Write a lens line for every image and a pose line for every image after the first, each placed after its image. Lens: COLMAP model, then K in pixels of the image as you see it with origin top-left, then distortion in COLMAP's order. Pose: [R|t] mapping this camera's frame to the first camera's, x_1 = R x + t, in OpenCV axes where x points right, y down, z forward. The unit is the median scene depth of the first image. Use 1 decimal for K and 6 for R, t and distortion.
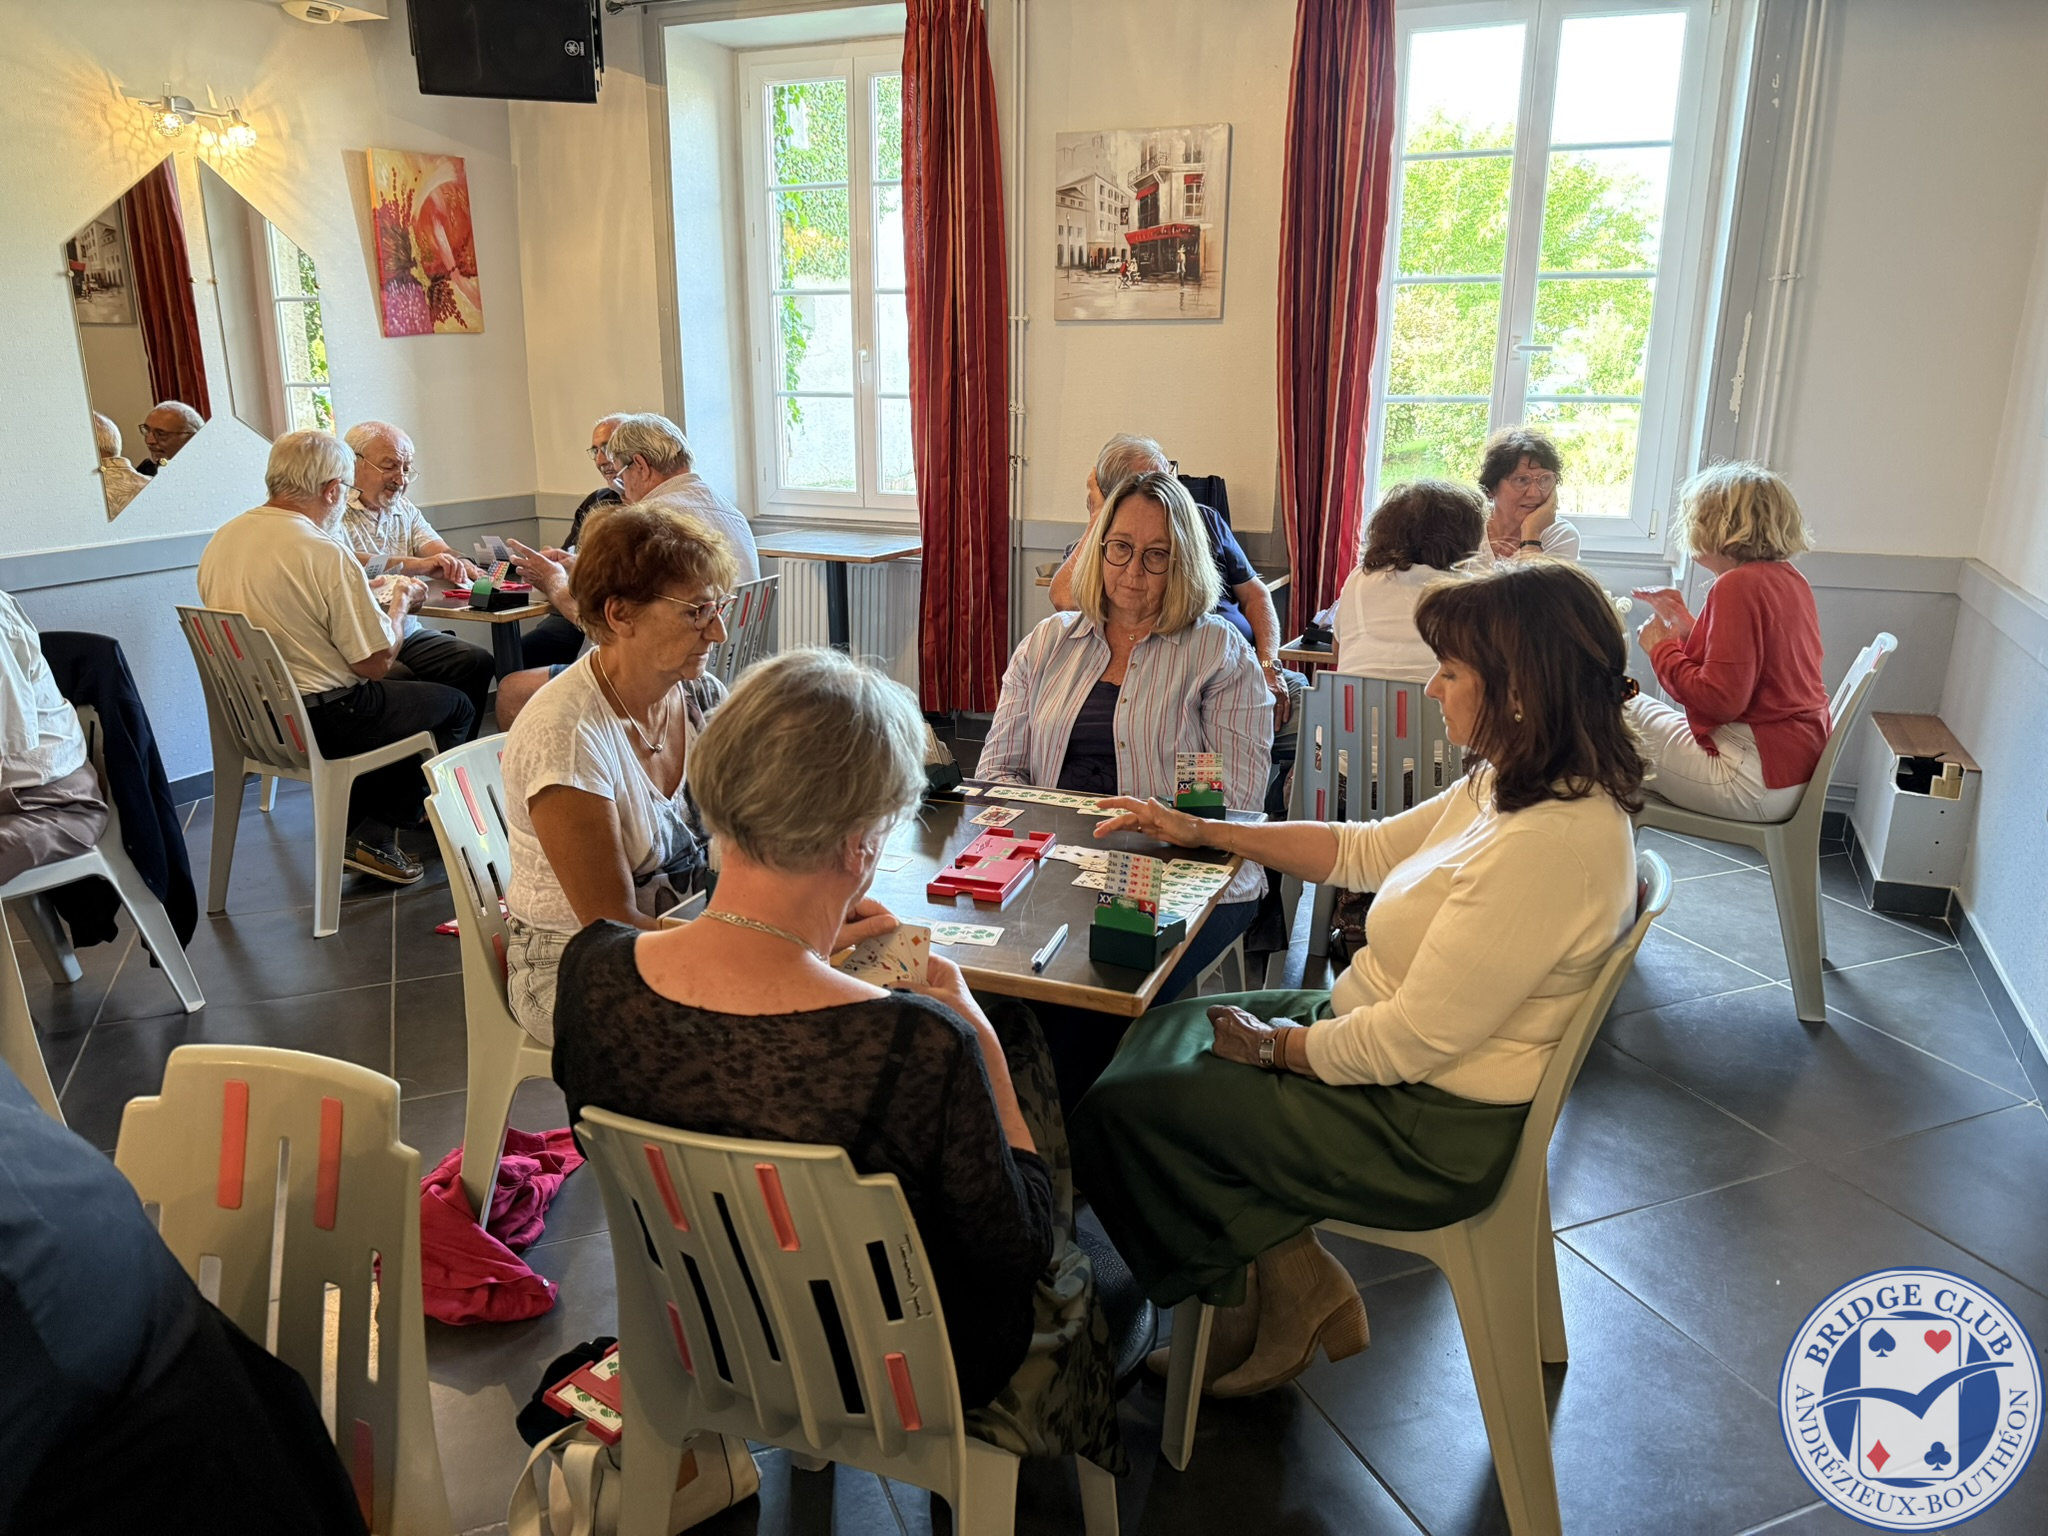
lens RADIAL K [[1435.5, 0, 1020.3], [0, 1435.5, 765.6], [0, 0, 1]] dist [0.015176, -0.026702]
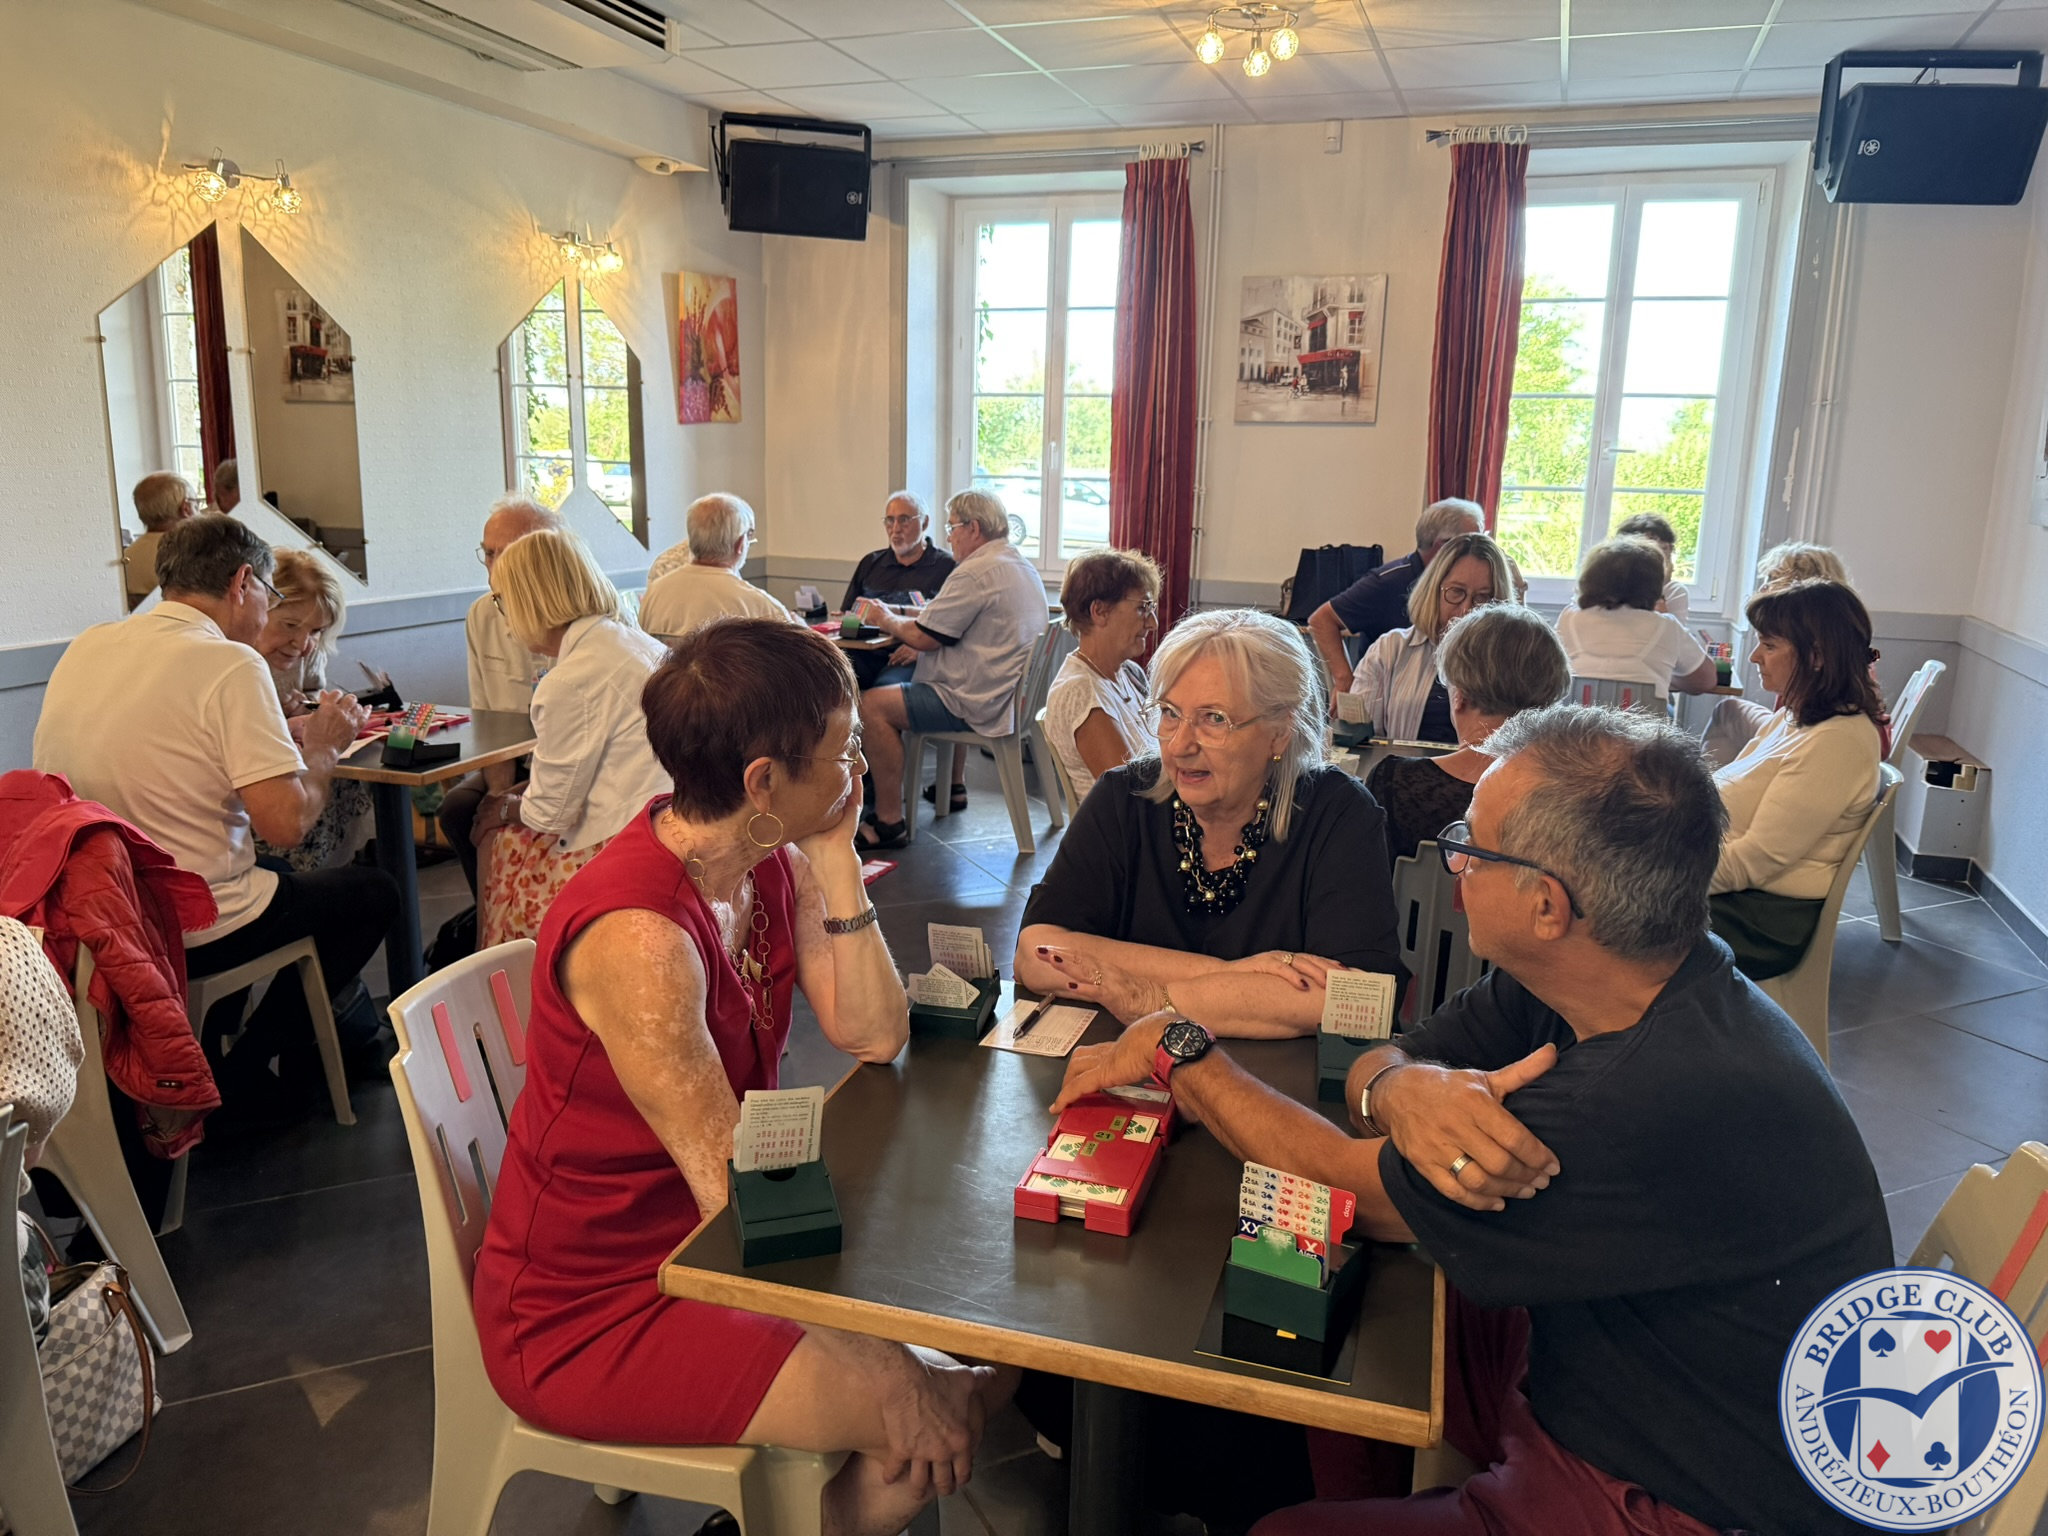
lens RADIAL K [[1435.5, 0, 1021.5], [0, 1435.5, 762.3], [0, 0, 1]] dist [0.015176, -0.026702]
pose [[0.998548, 0.008222, 0.053241, -0.235167], [-0.004983, 0.998145, -0.060680, 0.063696], [-0.053641, 0.060327, 0.996736, -0.222008]]
